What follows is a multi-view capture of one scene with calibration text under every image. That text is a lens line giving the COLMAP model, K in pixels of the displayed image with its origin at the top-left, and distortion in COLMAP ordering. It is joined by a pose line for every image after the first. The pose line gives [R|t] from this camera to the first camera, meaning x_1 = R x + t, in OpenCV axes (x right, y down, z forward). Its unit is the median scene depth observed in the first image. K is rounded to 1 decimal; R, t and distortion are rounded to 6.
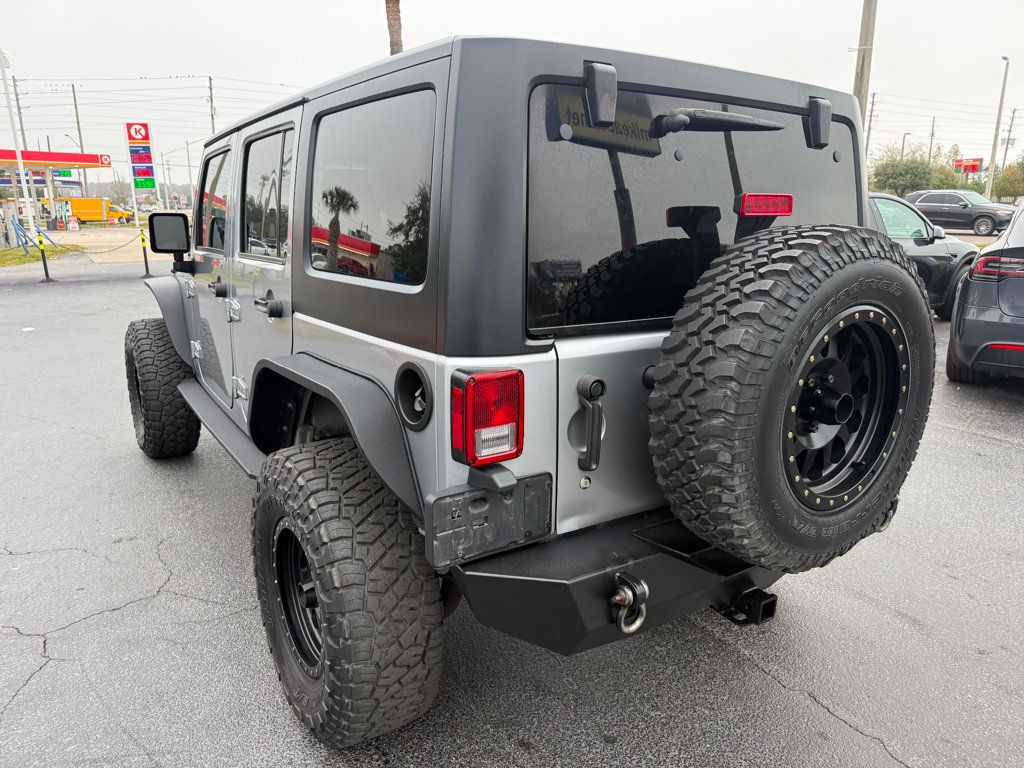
lens RADIAL K [[701.6, 0, 512.0], [0, 701.6, 384.0], [0, 0, 1]] dist [0.098993, -0.002329]
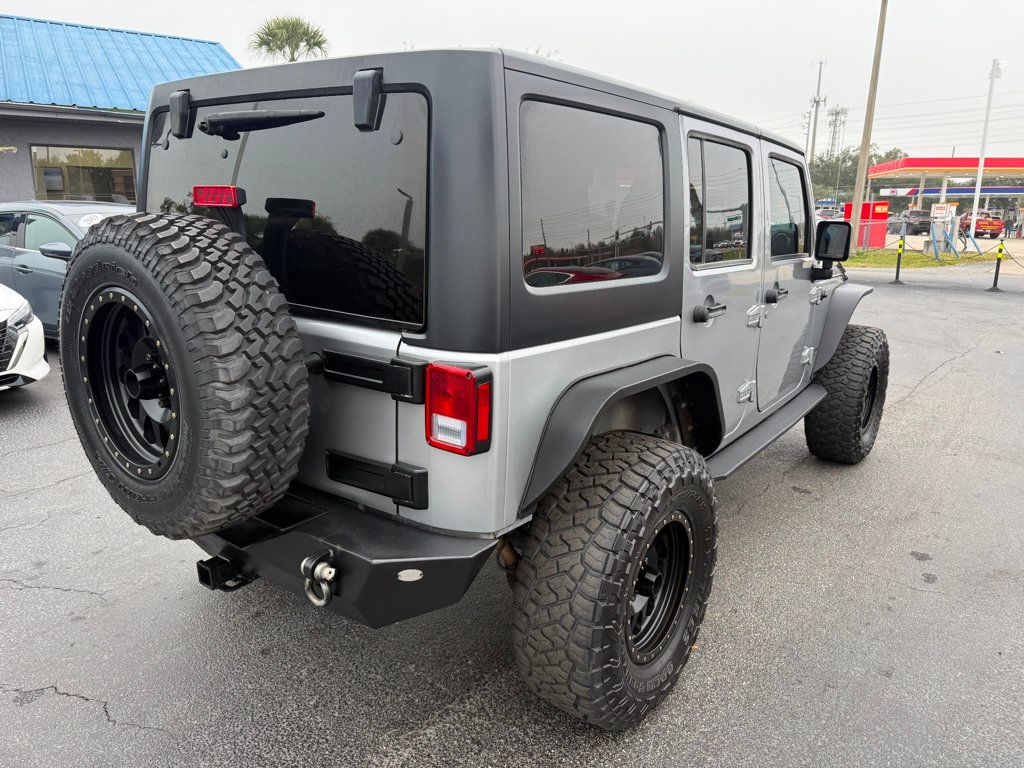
lens RADIAL K [[736.7, 0, 512.0], [0, 736.7, 384.0], [0, 0, 1]] dist [0.010616, -0.004210]
pose [[0.360871, 0.228486, -0.904194, 1.710813], [-0.237530, 0.960069, 0.147806, -0.270523], [0.901860, 0.161435, 0.400733, 1.095774]]
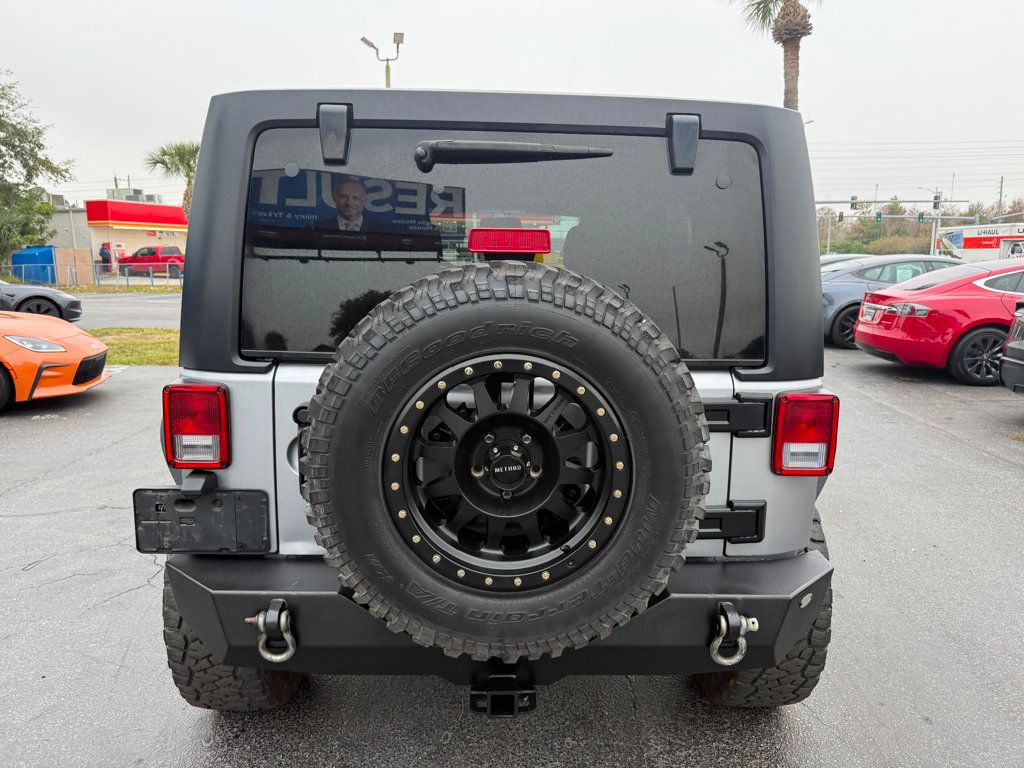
lens RADIAL K [[736.7, 0, 512.0], [0, 736.7, 384.0], [0, 0, 1]] dist [0.010616, -0.004210]
pose [[0.850978, 0.097649, -0.516043, 0.930202], [-0.130005, 0.991150, -0.026832, -0.048871], [0.508856, 0.089921, 0.856142, 0.246947]]
